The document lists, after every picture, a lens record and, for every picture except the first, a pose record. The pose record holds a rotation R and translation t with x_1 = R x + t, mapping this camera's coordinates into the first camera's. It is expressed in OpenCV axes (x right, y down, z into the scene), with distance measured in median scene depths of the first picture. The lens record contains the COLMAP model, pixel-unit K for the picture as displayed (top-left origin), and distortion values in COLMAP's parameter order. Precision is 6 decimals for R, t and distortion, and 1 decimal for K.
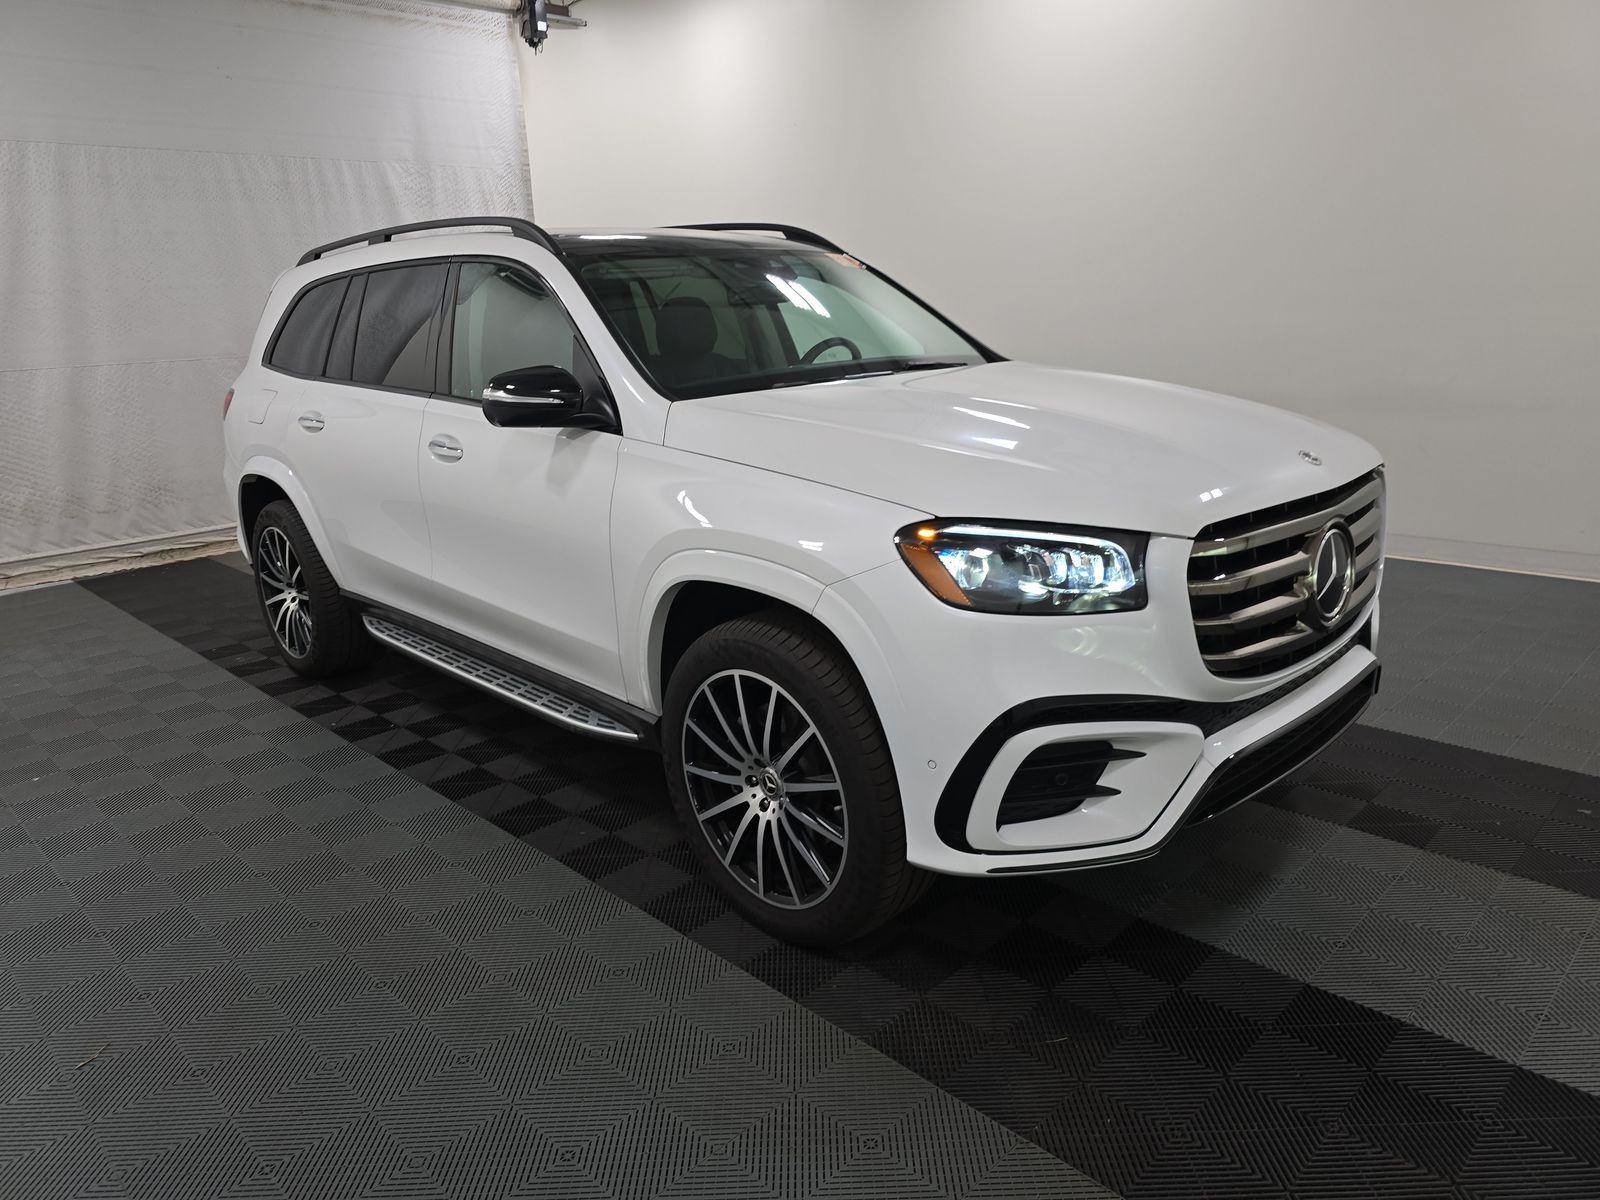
lens RADIAL K [[1076.1, 0, 800.0], [0, 1076.1, 600.0], [0, 0, 1]] dist [-0.004085, -0.028433]
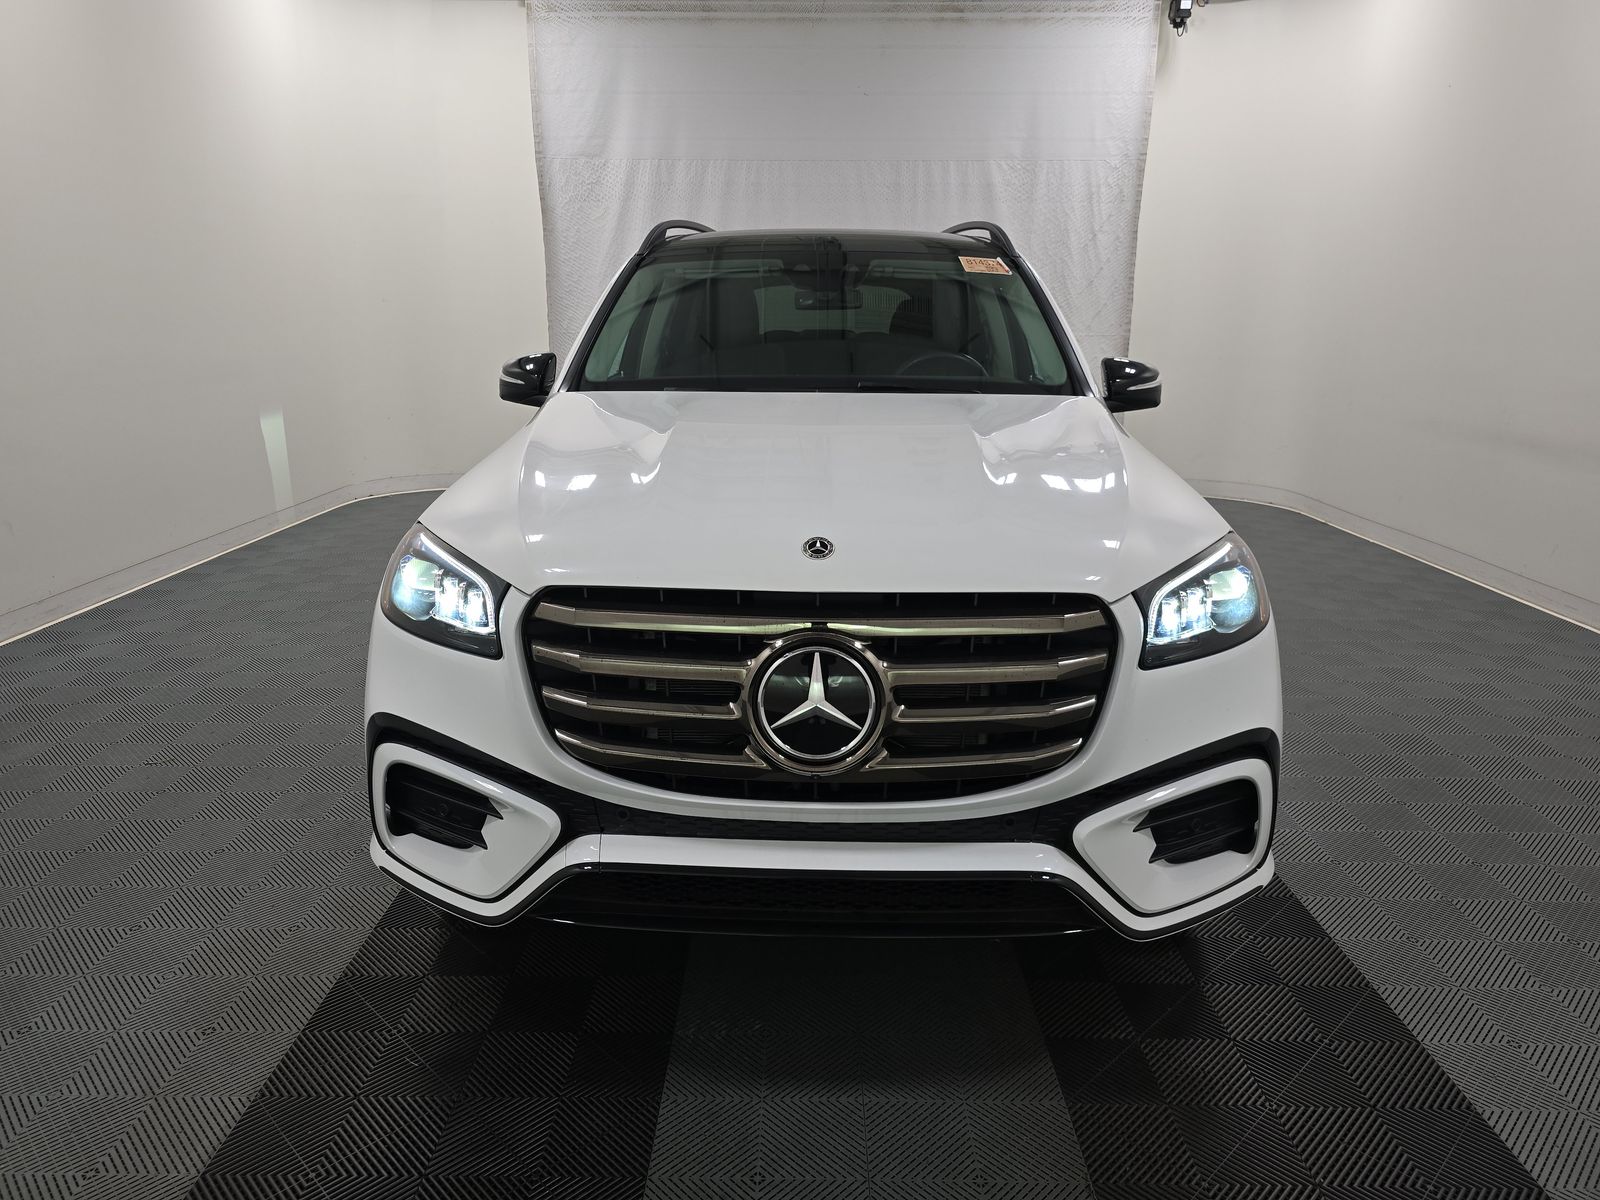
lens RADIAL K [[1076.1, 0, 800.0], [0, 1076.1, 600.0], [0, 0, 1]] dist [-0.004085, -0.028433]
pose [[0.692551, 0.219863, -0.687047, 0.300703], [-0.212057, 0.972389, 0.097421, -0.049816], [0.689496, 0.078224, 0.720053, 0.139705]]
